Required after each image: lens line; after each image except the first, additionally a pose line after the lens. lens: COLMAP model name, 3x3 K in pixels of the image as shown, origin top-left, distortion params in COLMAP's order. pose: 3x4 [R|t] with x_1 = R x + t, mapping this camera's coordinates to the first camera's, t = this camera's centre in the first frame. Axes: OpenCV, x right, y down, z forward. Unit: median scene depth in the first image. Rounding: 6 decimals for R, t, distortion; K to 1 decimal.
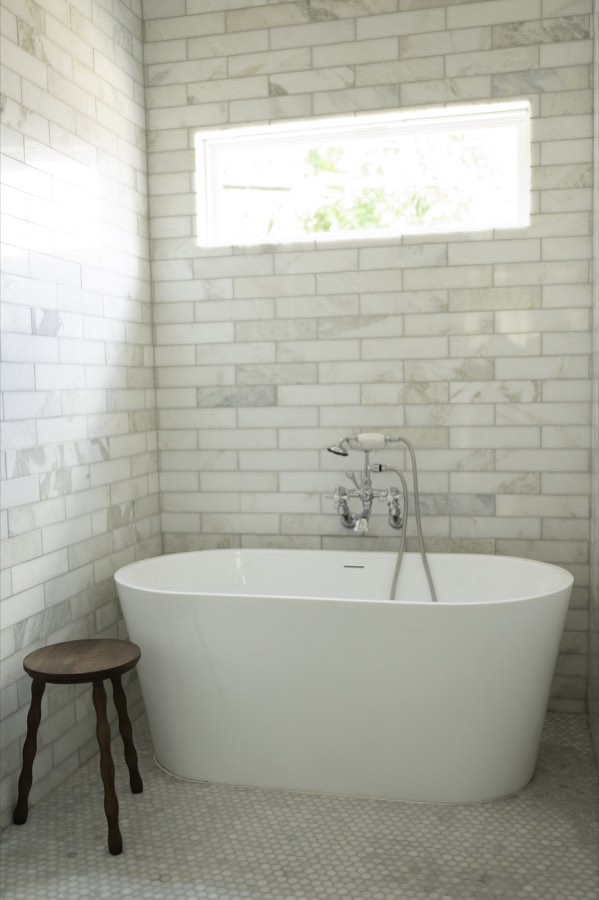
lens RADIAL K [[899.3, 0, 292.6], [0, 899.3, 451.3], [0, 0, 1]] dist [-0.004982, 0.000107]
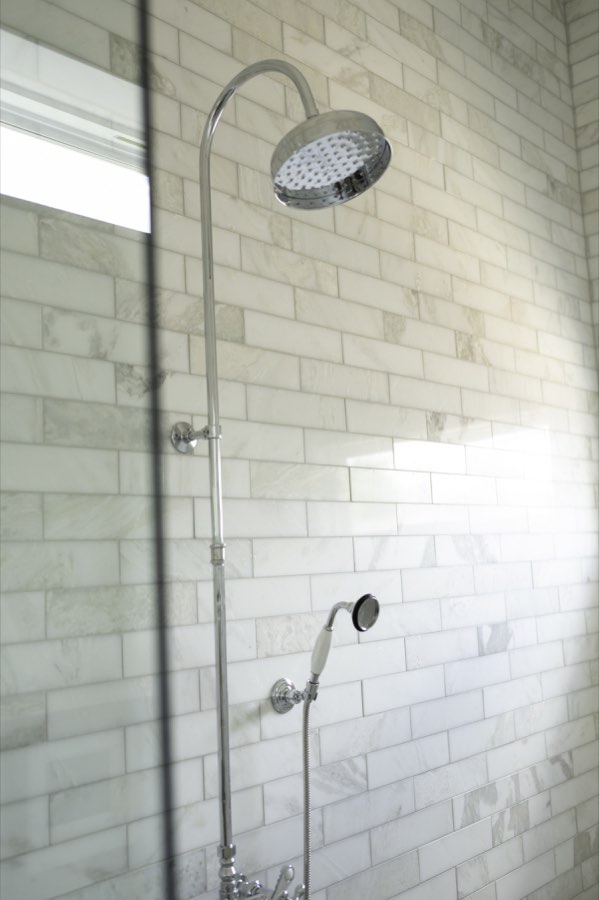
lens RADIAL K [[899.3, 0, 292.6], [0, 899.3, 451.3], [0, 0, 1]] dist [-0.004982, 0.000107]
pose [[0.873288, -0.077550, -0.480993, 0.001223], [-0.012253, 0.983443, -0.180806, -0.137229], [0.487050, 0.163789, 0.857878, 0.069789]]
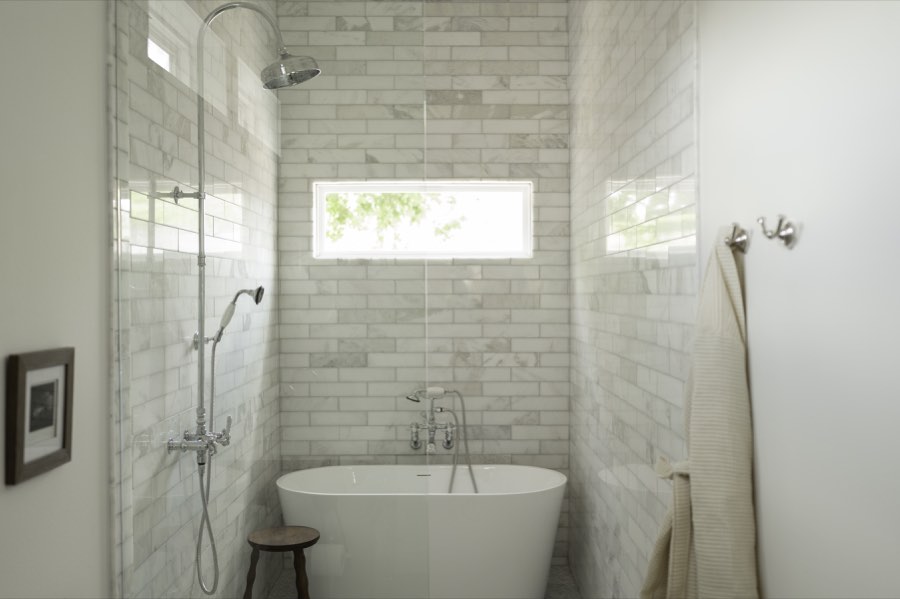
lens RADIAL K [[899.3, 0, 452.1], [0, 899.3, 293.1], [0, 0, 1]] dist [-0.004982, 0.000107]
pose [[0.970093, 0.018287, 0.242044, -0.259201], [0.000778, 0.996919, -0.078440, -0.059464], [-0.242733, 0.076282, 0.967089, -0.506773]]
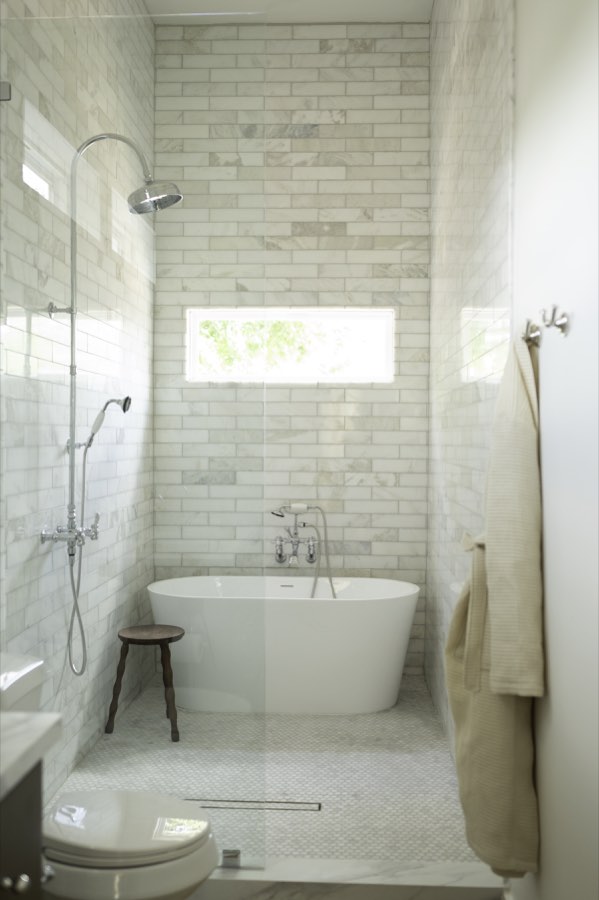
lens RADIAL K [[893.7, 0, 299.5], [0, 893.7, 450.0], [0, 0, 1]] dist [-0.009602, -0.001476]
pose [[0.980639, 0.026194, 0.194063, -0.226991], [-0.013705, 0.997764, -0.065422, -0.010605], [-0.195343, 0.061495, 0.978805, -0.588629]]
